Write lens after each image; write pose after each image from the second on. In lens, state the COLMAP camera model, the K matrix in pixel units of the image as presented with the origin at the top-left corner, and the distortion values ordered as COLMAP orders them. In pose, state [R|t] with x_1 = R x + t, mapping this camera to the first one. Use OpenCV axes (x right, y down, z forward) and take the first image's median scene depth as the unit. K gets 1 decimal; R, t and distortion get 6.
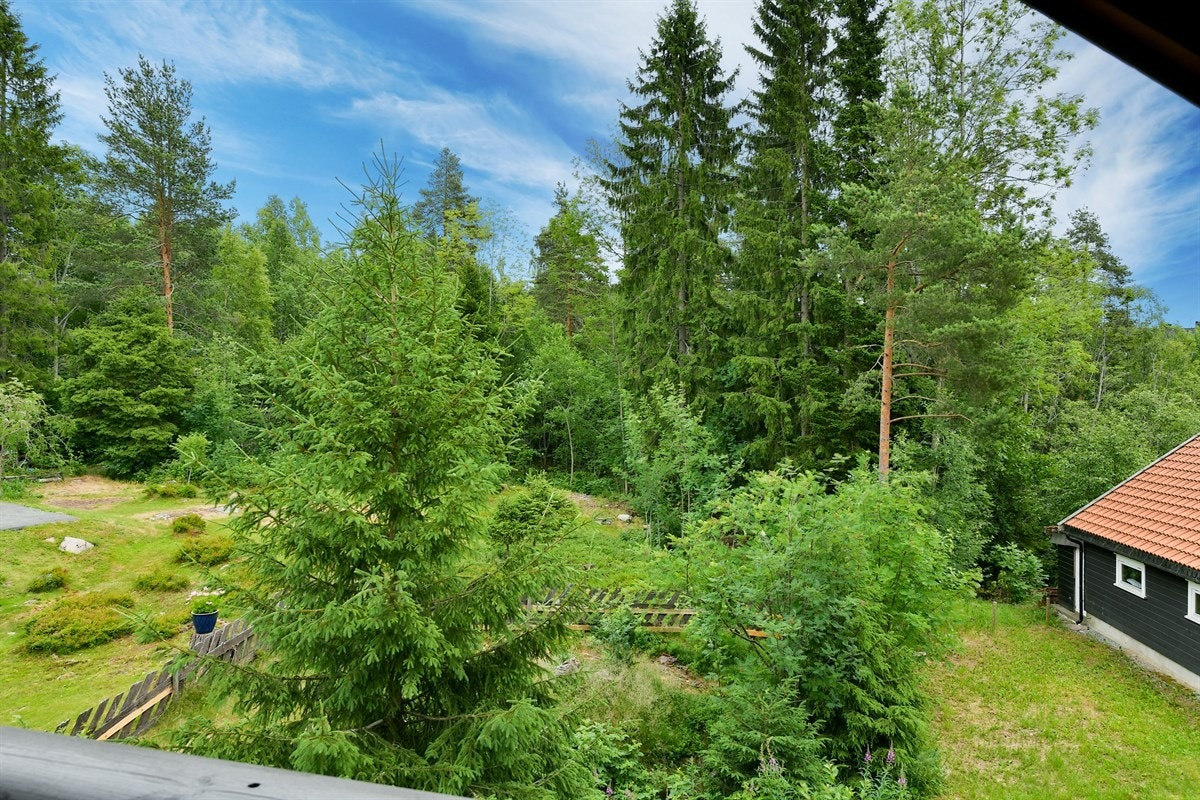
lens RADIAL K [[903.0, 0, 652.6], [0, 903.0, 403.3], [0, 0, 1]] dist [0.003582, 0.000404]
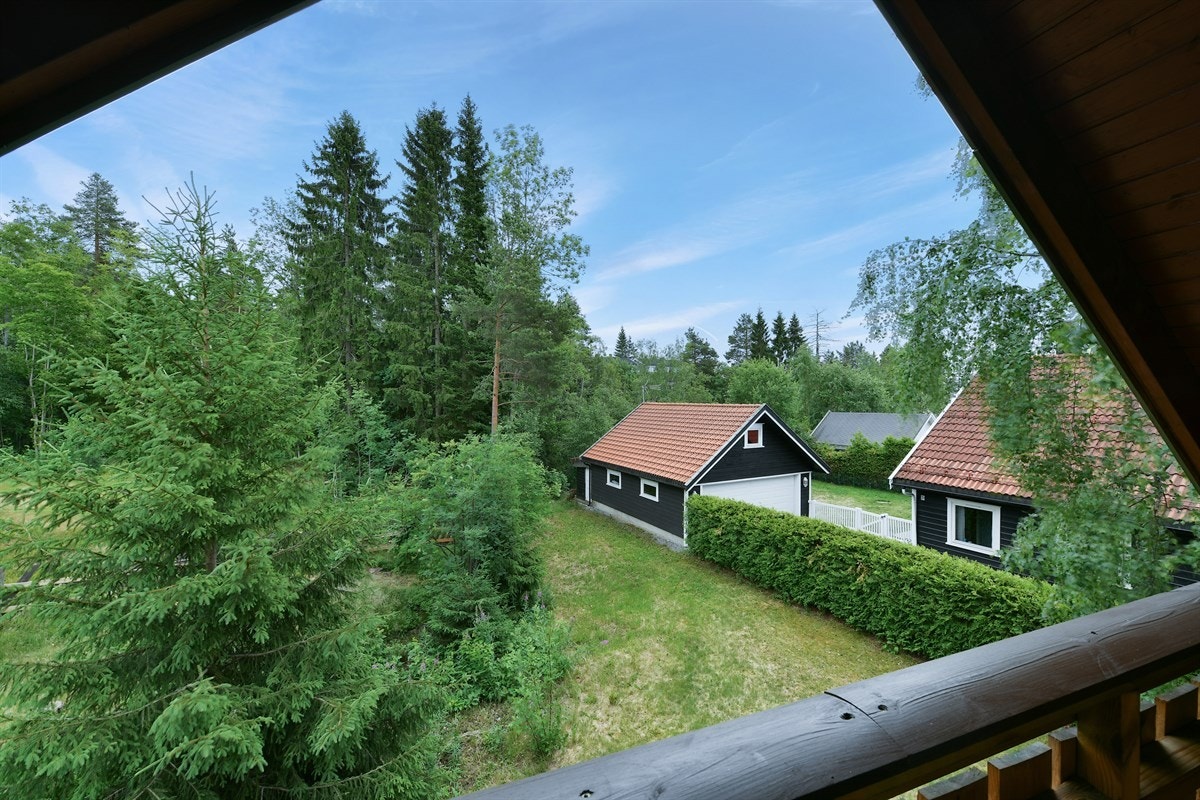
lens RADIAL K [[524.2, 0, 600.0], [0, 524.2, 400.0], [0, 0, 1]] dist [-0.002377, -0.000204]
pose [[0.765699, -0.012867, 0.643070, -0.213596], [0.001350, 0.999830, 0.018398, -0.007799], [-0.643198, -0.013219, 0.765586, 0.096793]]
